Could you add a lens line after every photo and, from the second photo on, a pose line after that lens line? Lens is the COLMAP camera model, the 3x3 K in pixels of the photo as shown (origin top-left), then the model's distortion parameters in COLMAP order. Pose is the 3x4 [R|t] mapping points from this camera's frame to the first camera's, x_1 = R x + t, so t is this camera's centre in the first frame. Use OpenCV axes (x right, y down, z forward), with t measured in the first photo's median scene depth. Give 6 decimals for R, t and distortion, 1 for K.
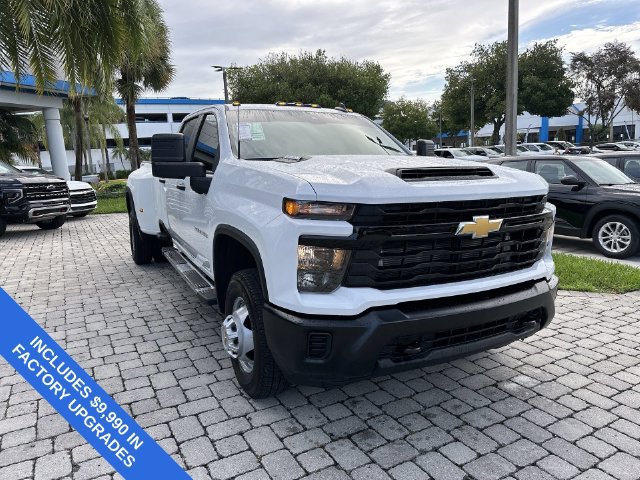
lens RADIAL K [[459.9, 0, 323.6], [0, 459.9, 211.1], [0, 0, 1]] dist [0.069330, -0.087786]
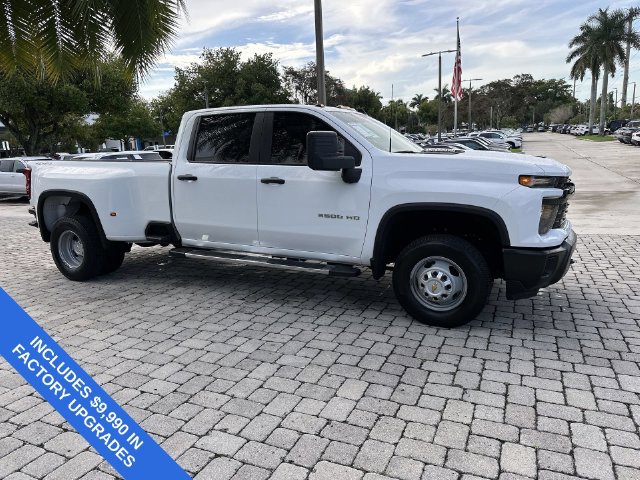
lens RADIAL K [[459.9, 0, 323.6], [0, 459.9, 211.1], [0, 0, 1]] dist [0.069330, -0.087786]
pose [[0.805795, -0.078485, 0.586970, -0.125787], [0.077878, 0.996615, 0.026348, -0.000141], [-0.587051, 0.024481, 0.809180, 0.011864]]
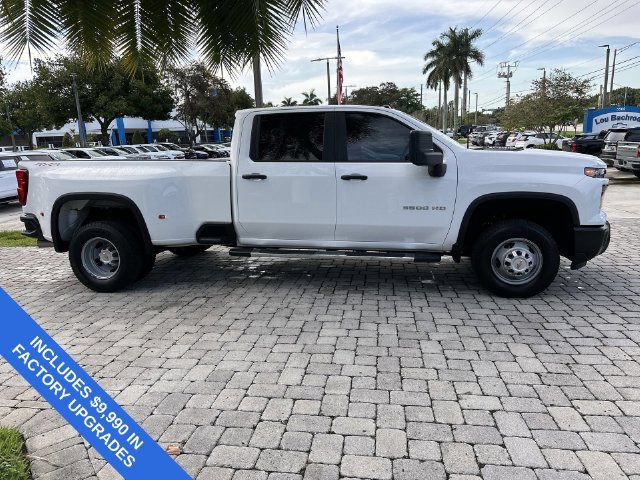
lens RADIAL K [[459.9, 0, 323.6], [0, 459.9, 211.1], [0, 0, 1]] dist [0.069330, -0.087786]
pose [[0.602508, -0.103789, 0.791336, -0.186765], [0.106437, 0.993101, 0.049213, -0.004918], [-0.790984, 0.054576, 0.609398, 0.057568]]
